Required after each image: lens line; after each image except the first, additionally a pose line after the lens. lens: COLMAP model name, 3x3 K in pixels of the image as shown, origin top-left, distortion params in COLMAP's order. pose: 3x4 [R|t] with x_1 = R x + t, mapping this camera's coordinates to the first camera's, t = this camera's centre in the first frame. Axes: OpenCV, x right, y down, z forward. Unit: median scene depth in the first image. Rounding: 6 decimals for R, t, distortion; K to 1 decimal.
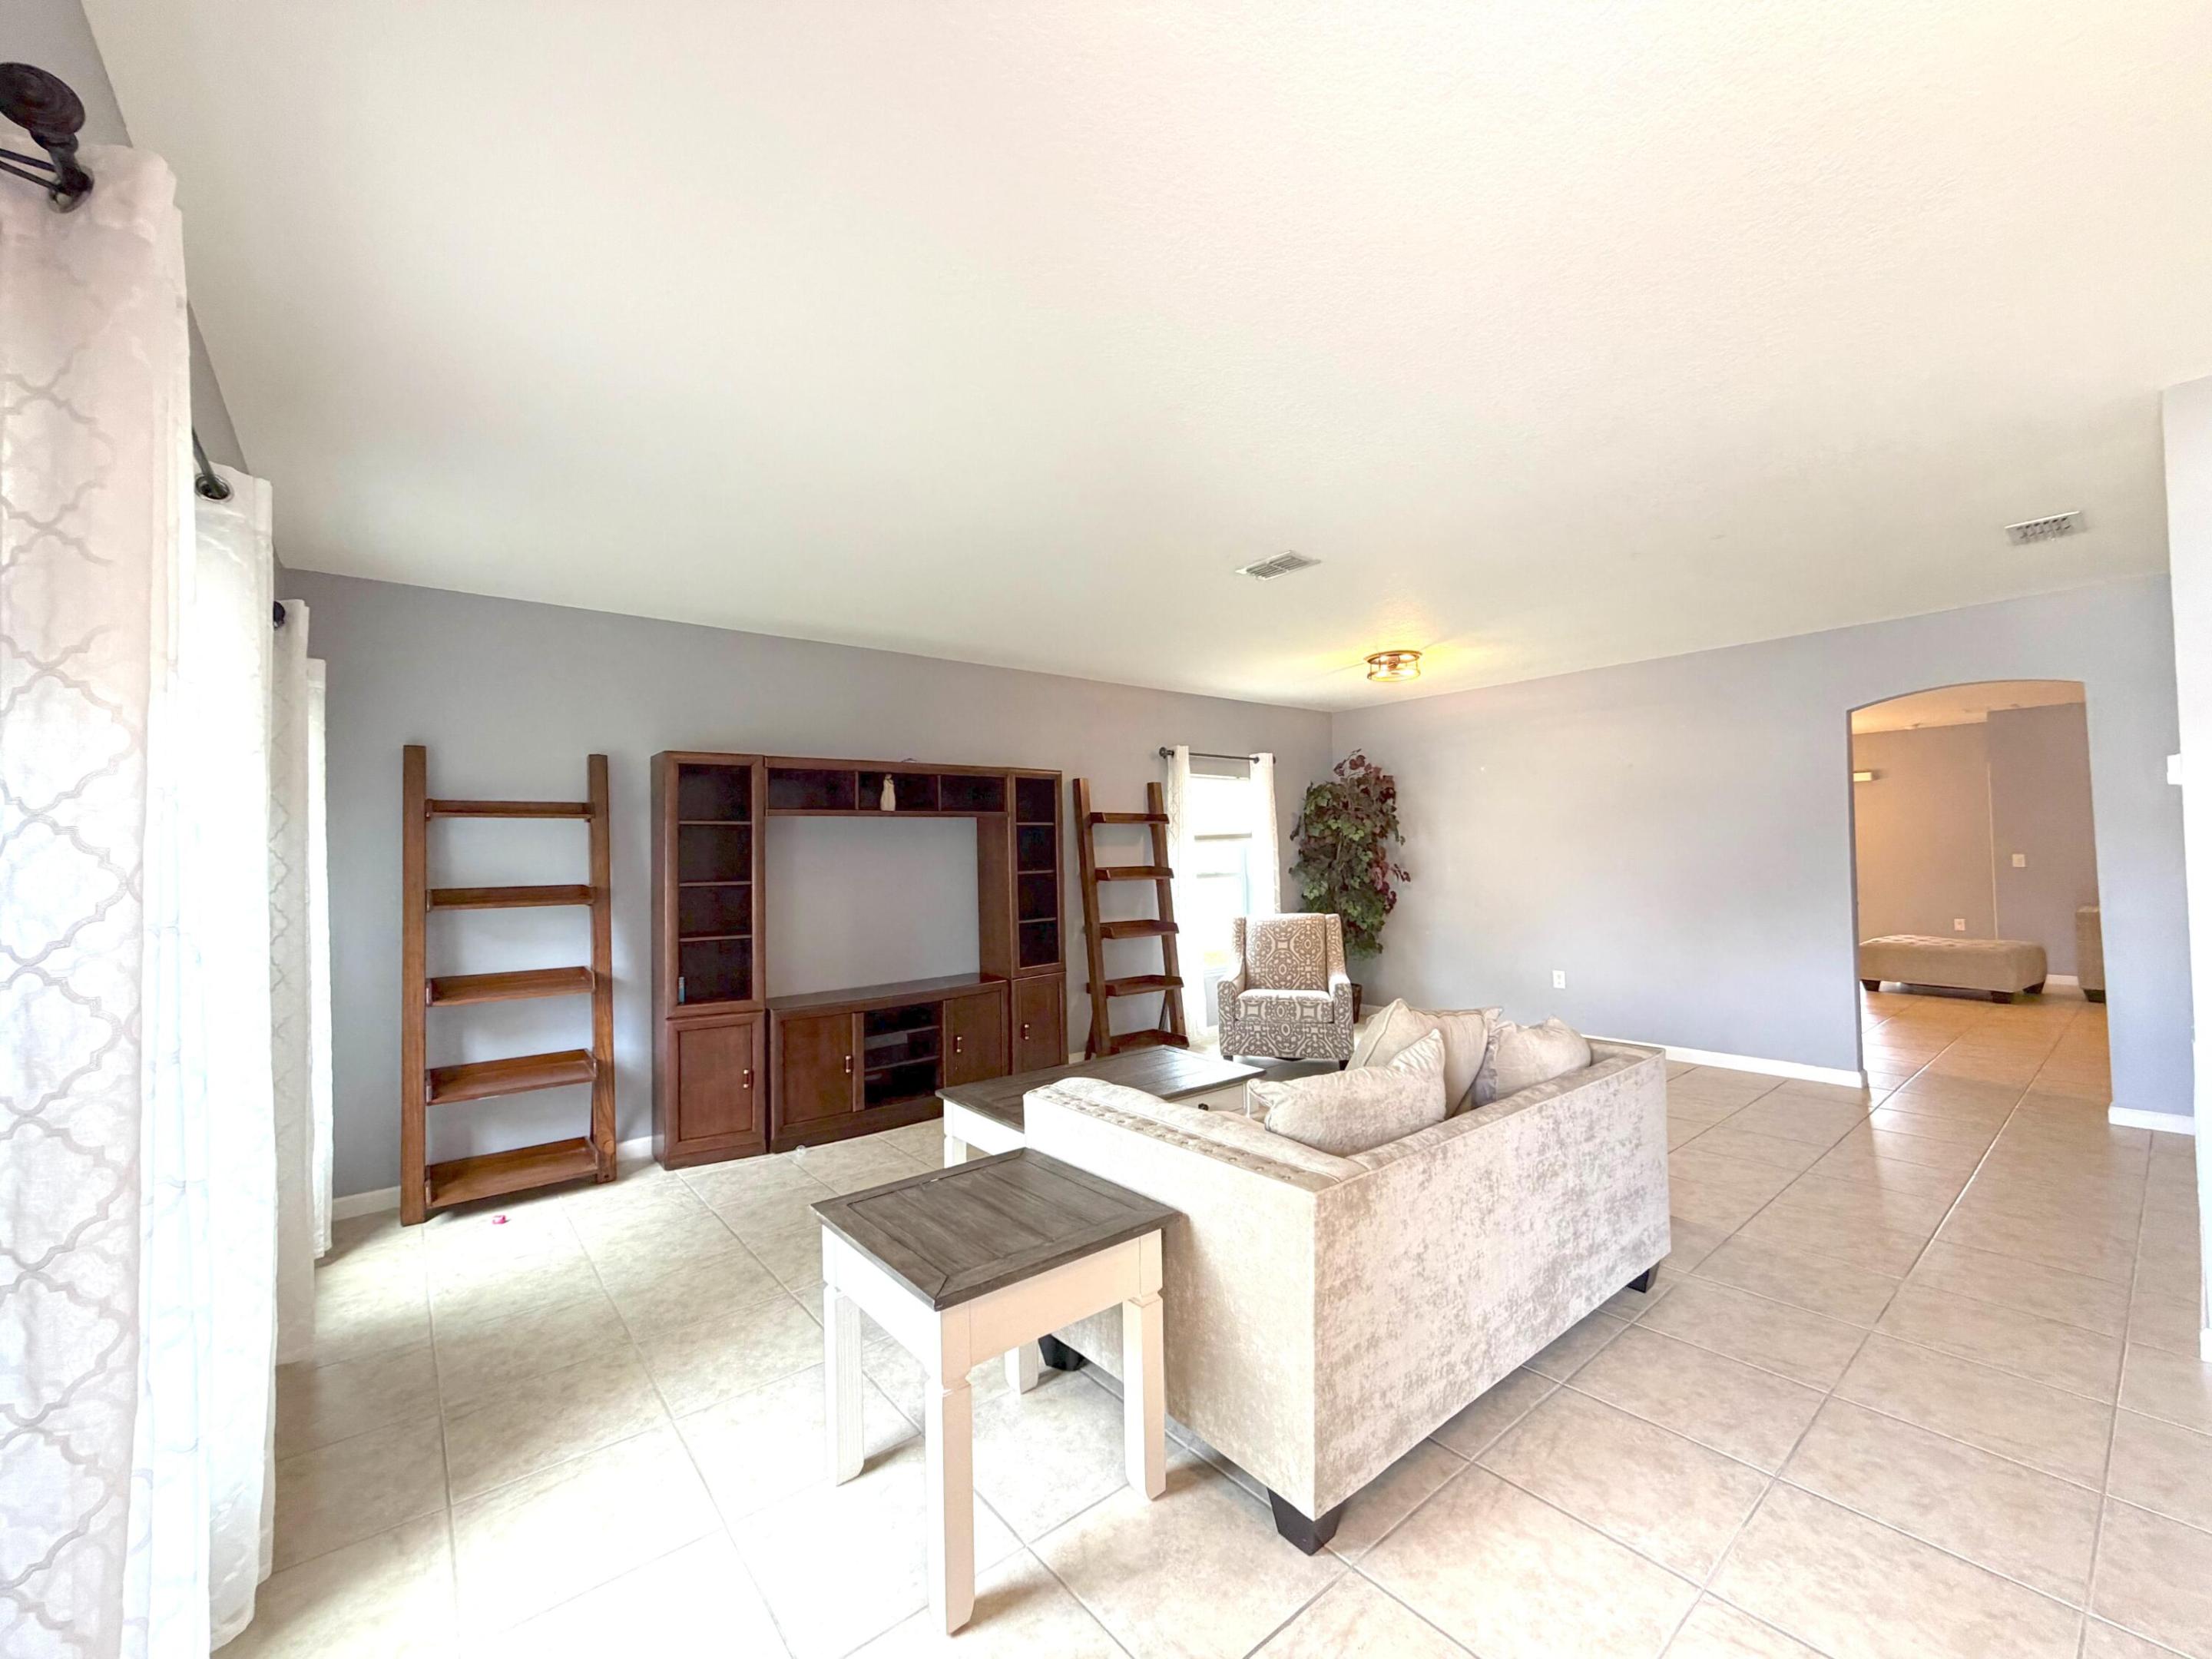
lens RADIAL K [[886.2, 0, 1111.3], [0, 886.2, 830.6], [0, 0, 1]] dist [0.003971, 0.000254]
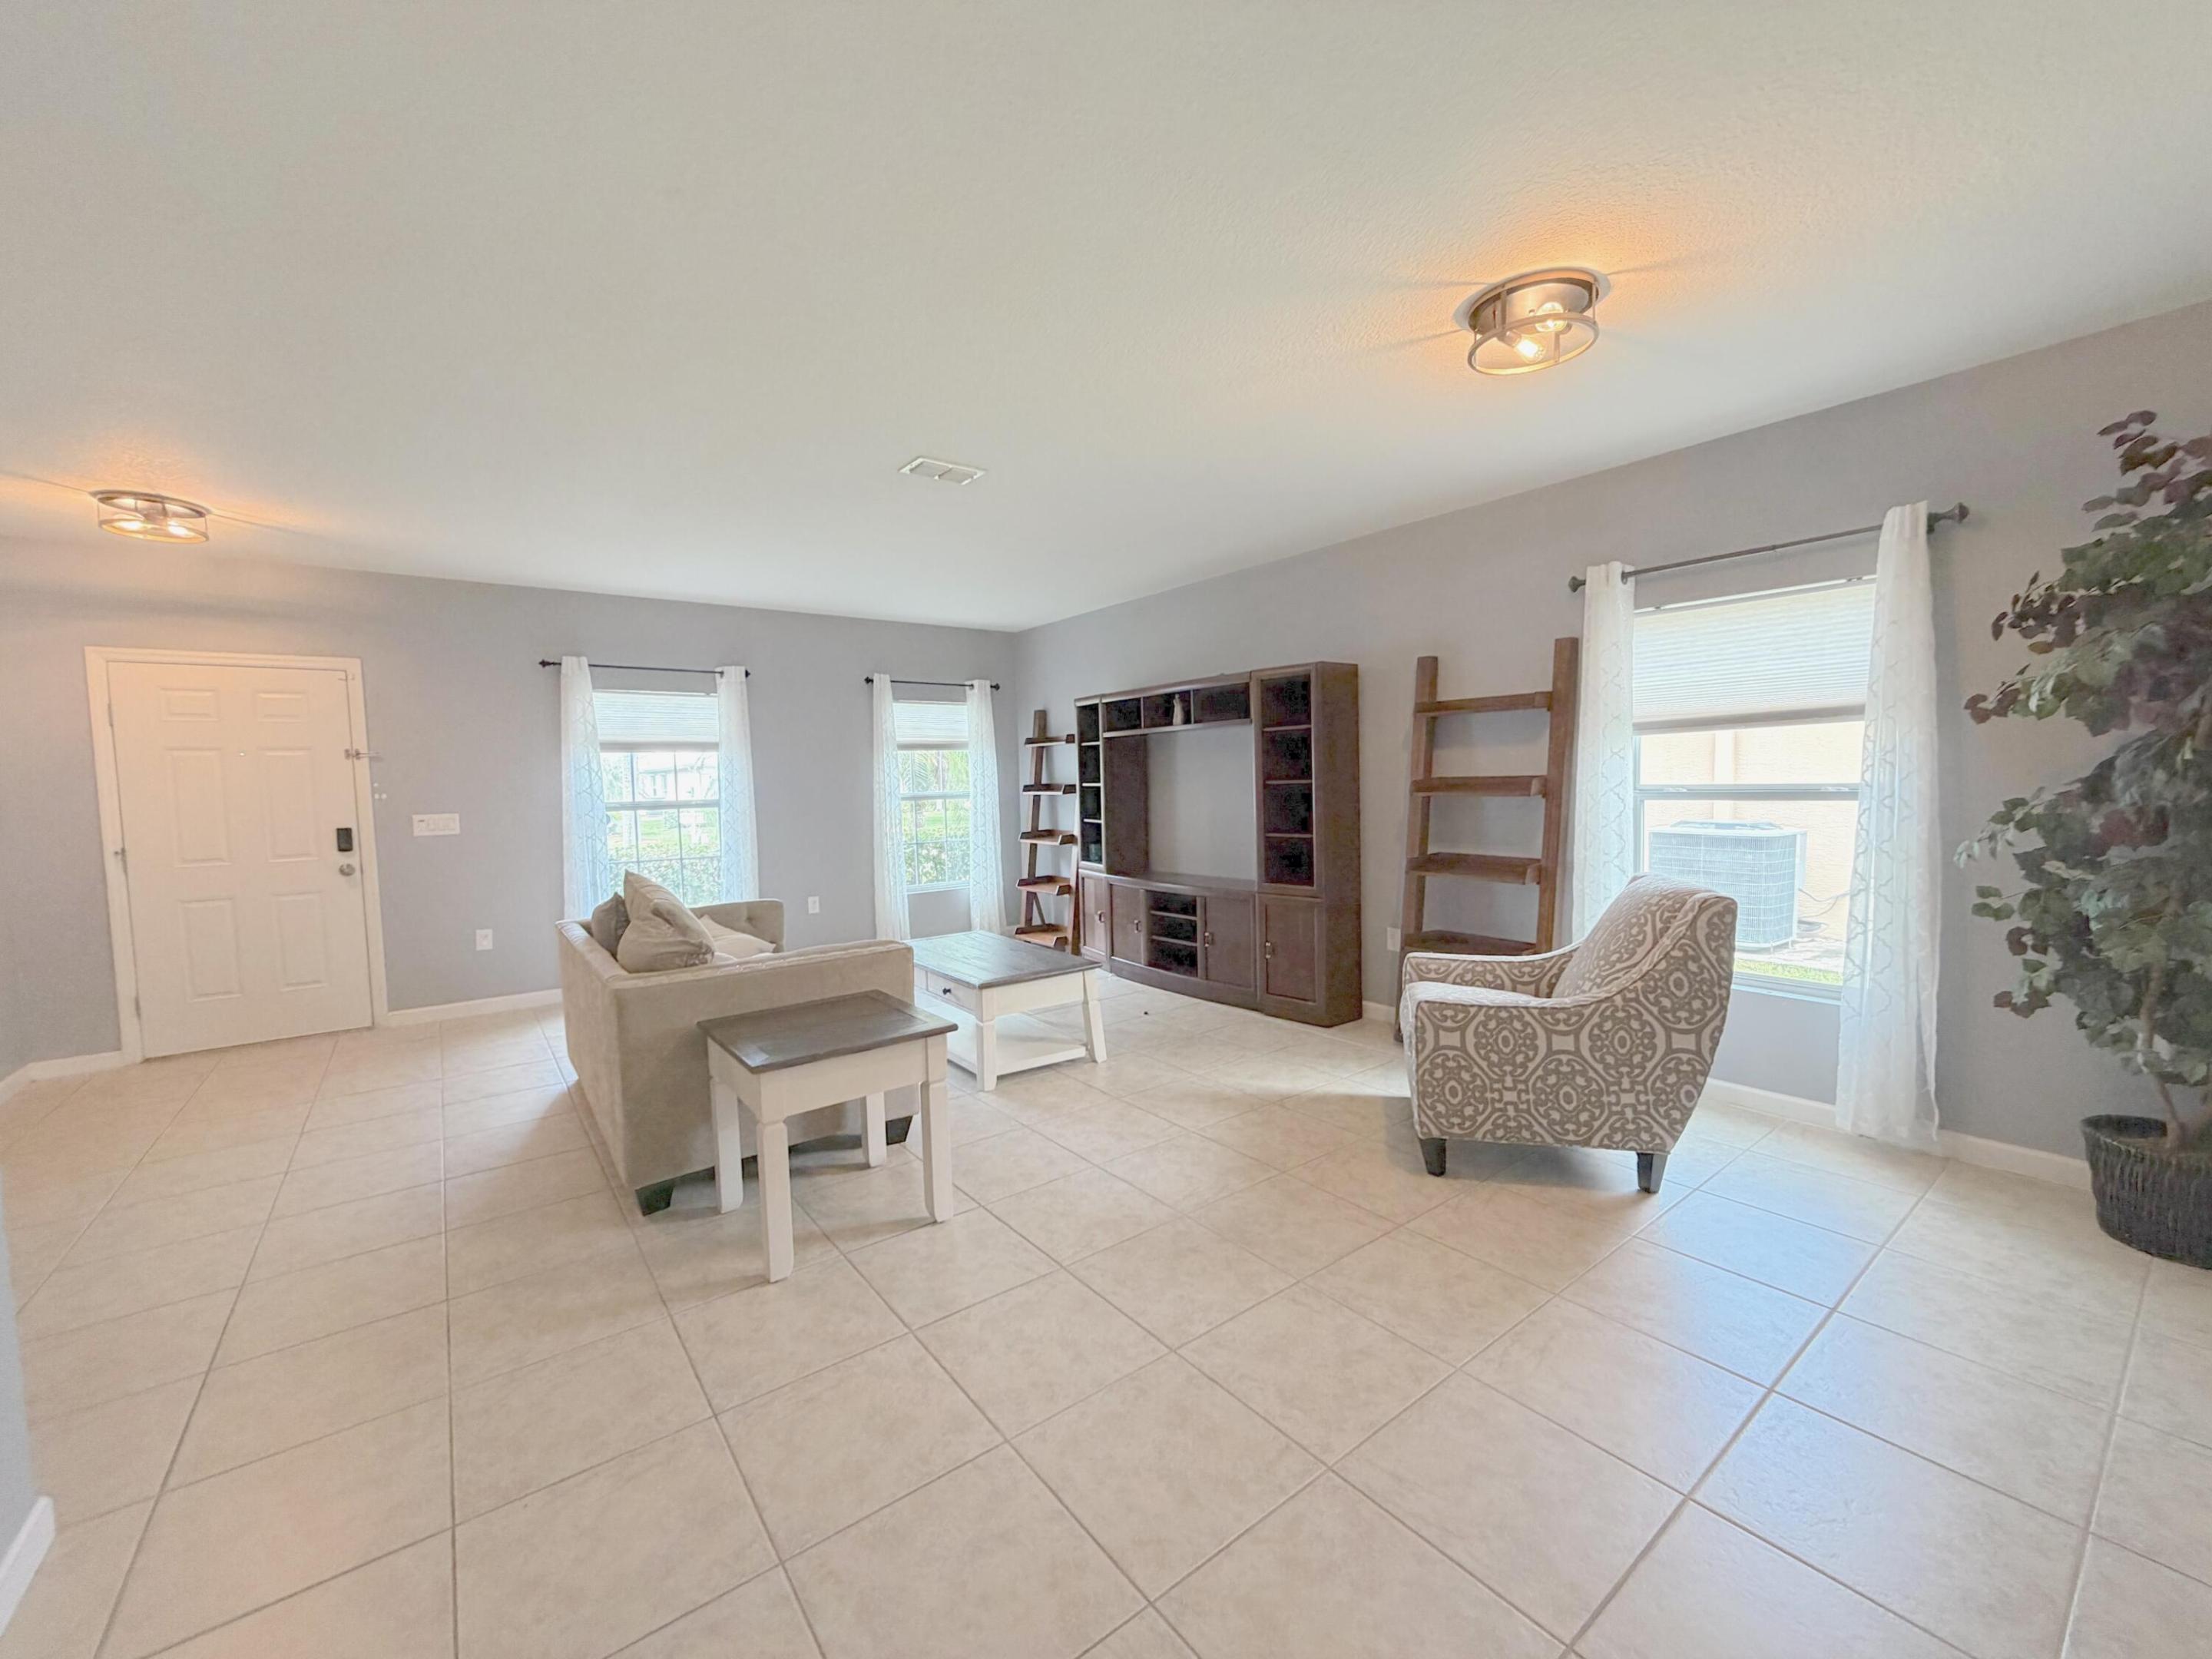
lens RADIAL K [[886.2, 0, 1111.1], [0, 886.2, 836.0], [0, 0, 1]] dist [0.003971, 0.000254]
pose [[-0.022085, 0.083555, -0.996258, 0.690074], [0.042903, 0.995663, 0.082554, 0.016631], [0.998835, -0.040919, -0.025574, 0.722020]]
